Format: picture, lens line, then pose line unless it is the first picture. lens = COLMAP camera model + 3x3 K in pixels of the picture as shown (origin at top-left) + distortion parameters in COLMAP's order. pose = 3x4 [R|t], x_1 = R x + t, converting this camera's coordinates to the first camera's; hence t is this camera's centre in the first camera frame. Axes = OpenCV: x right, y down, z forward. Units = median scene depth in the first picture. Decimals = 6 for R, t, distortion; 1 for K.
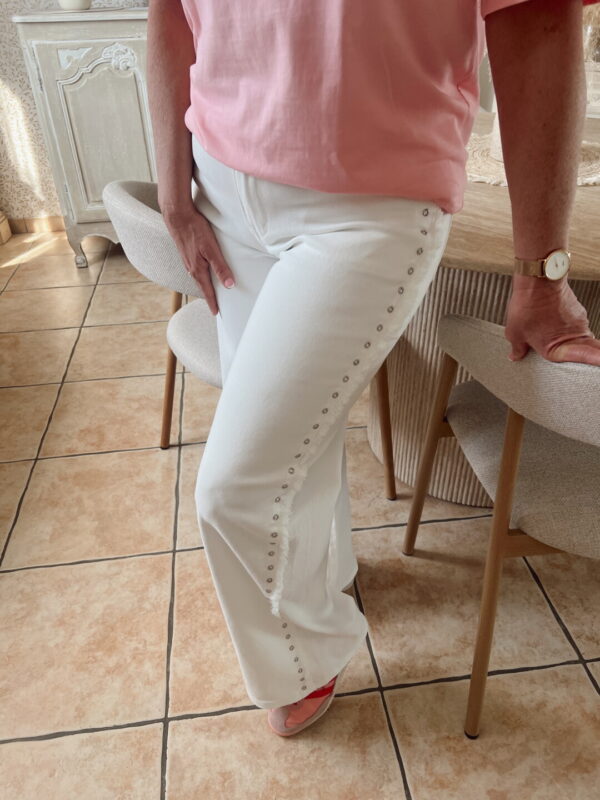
lens RADIAL K [[599.5, 0, 300.0], [0, 599.5, 400.0], [0, 0, 1]] dist [0.003706, 0.001009]
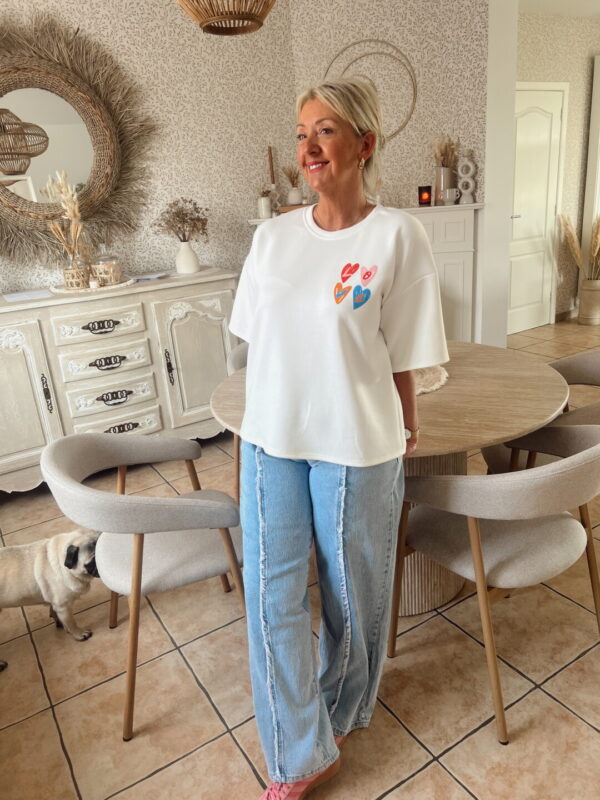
lens RADIAL K [[599.5, 0, 300.0], [0, 599.5, 400.0], [0, 0, 1]] dist [0.003706, 0.001009]
pose [[0.908681, -0.188610, 0.372457, -0.366199], [0.287392, 0.929701, -0.230353, -0.038318], [-0.302827, 0.316358, 0.899007, -0.289332]]
